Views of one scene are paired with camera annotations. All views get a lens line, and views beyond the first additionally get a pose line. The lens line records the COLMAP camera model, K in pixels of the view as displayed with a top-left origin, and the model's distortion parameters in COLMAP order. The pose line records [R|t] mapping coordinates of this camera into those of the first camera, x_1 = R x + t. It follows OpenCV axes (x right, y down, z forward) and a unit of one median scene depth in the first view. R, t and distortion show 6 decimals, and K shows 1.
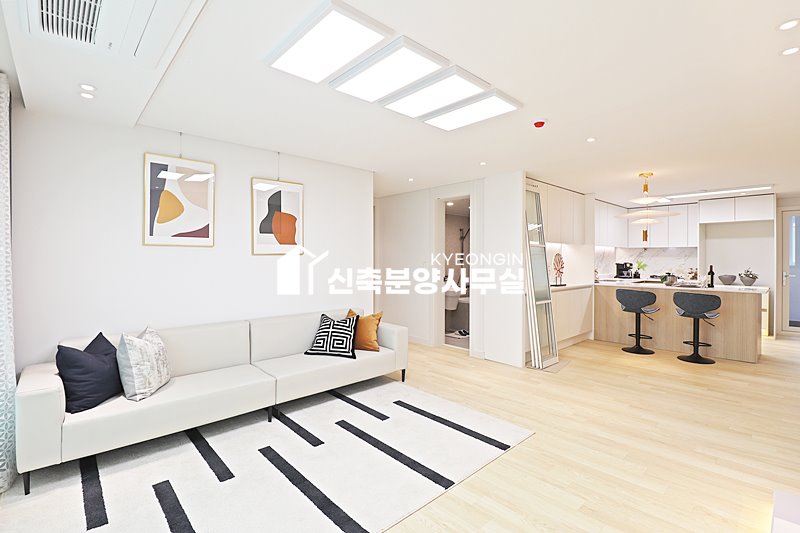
lens RADIAL K [[367.9, 0, 400.9], [0, 367.9, 260.3], [0, 0, 1]] dist [-0.000692, -0.012723]
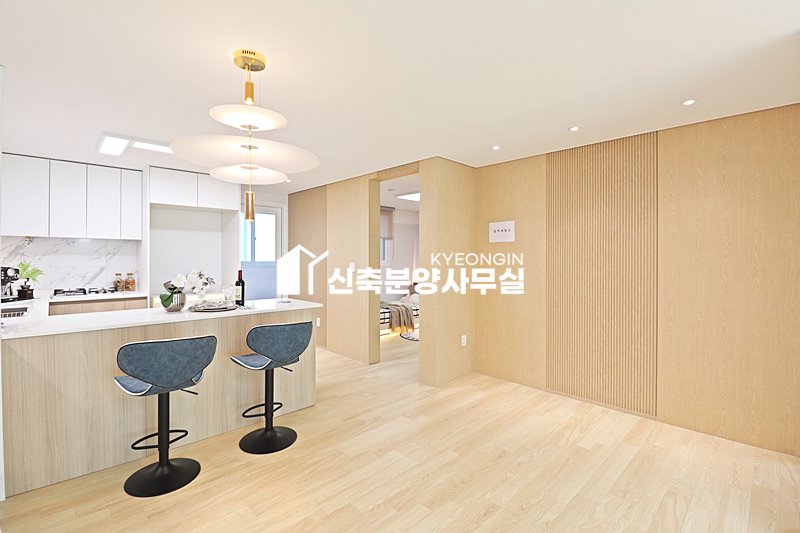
lens RADIAL K [[367.9, 0, 400.9], [0, 367.9, 260.3], [0, 0, 1]] dist [-0.000692, -0.012723]
pose [[-0.024066, -0.010292, 0.999657, 0.284911], [0.000824, 0.999946, 0.010315, -0.012096], [-0.999710, 0.001072, -0.024056, 0.968000]]
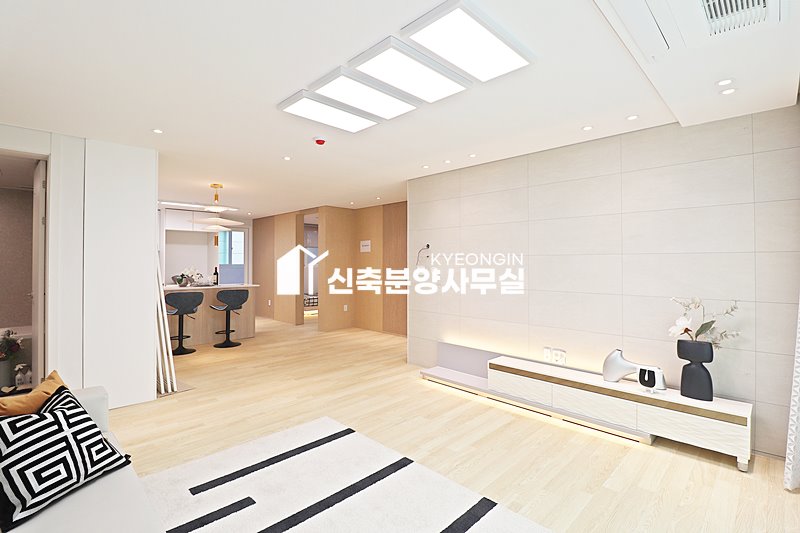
lens RADIAL K [[376.9, 0, 397.1], [0, 376.9, 260.4], [0, 0, 1]] dist [0.000252, -0.013740]
pose [[-0.031546, 0.005142, 0.999489, -0.553168], [0.002378, 0.999984, -0.005069, -0.001126], [-0.999499, 0.002217, -0.031558, 0.569388]]
